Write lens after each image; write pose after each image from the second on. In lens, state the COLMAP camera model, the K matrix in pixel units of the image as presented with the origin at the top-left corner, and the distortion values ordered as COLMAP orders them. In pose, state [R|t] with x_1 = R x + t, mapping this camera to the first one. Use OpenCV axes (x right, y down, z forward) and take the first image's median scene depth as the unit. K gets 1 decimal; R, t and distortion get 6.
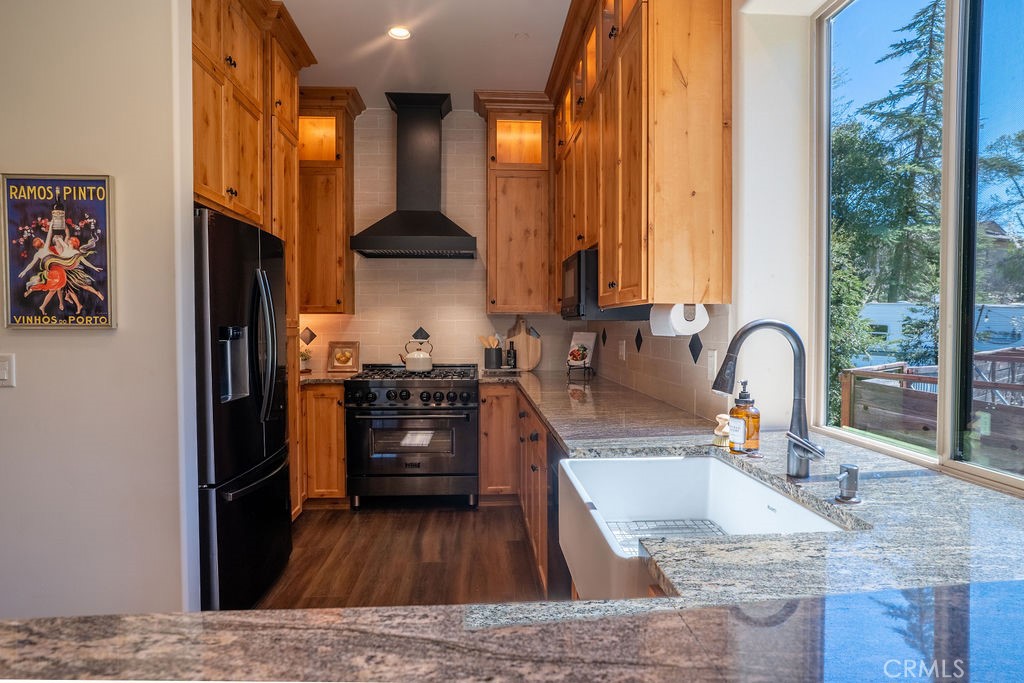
lens RADIAL K [[557.9, 0, 512.9], [0, 557.9, 334.3], [0, 0, 1]] dist [-0.049151, 0.033553]
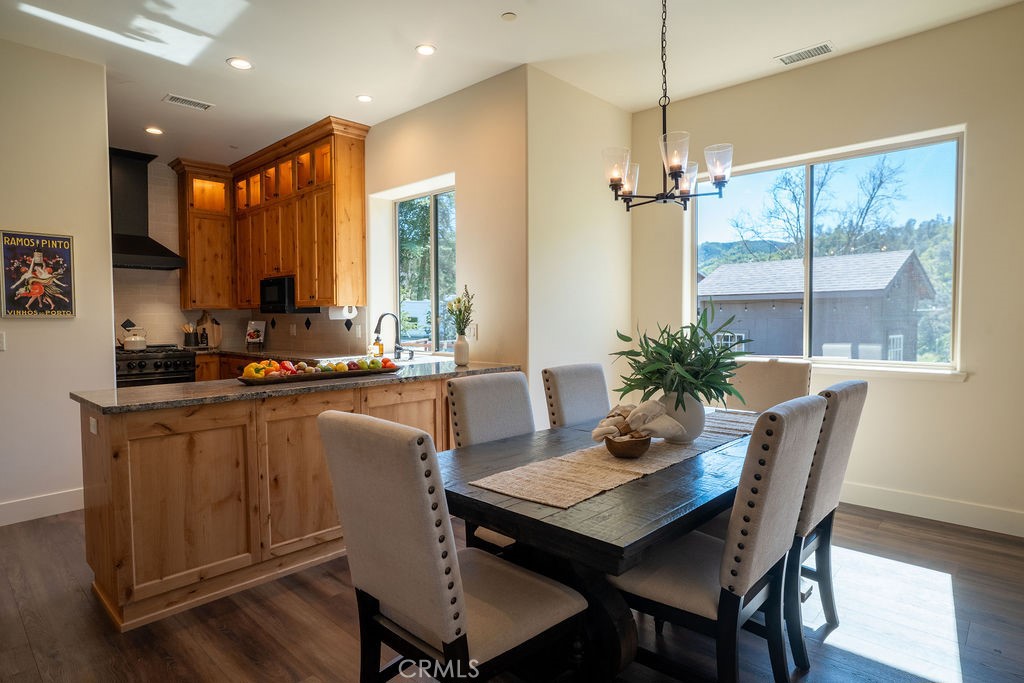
lens RADIAL K [[557.9, 0, 511.7], [0, 557.9, 337.4], [0, 0, 1]] dist [-0.049151, 0.033553]
pose [[0.719934, -0.030314, 0.693380, -0.945540], [0.019636, 0.999535, 0.023311, 0.043664], [-0.693764, -0.003167, 0.720195, -1.376349]]
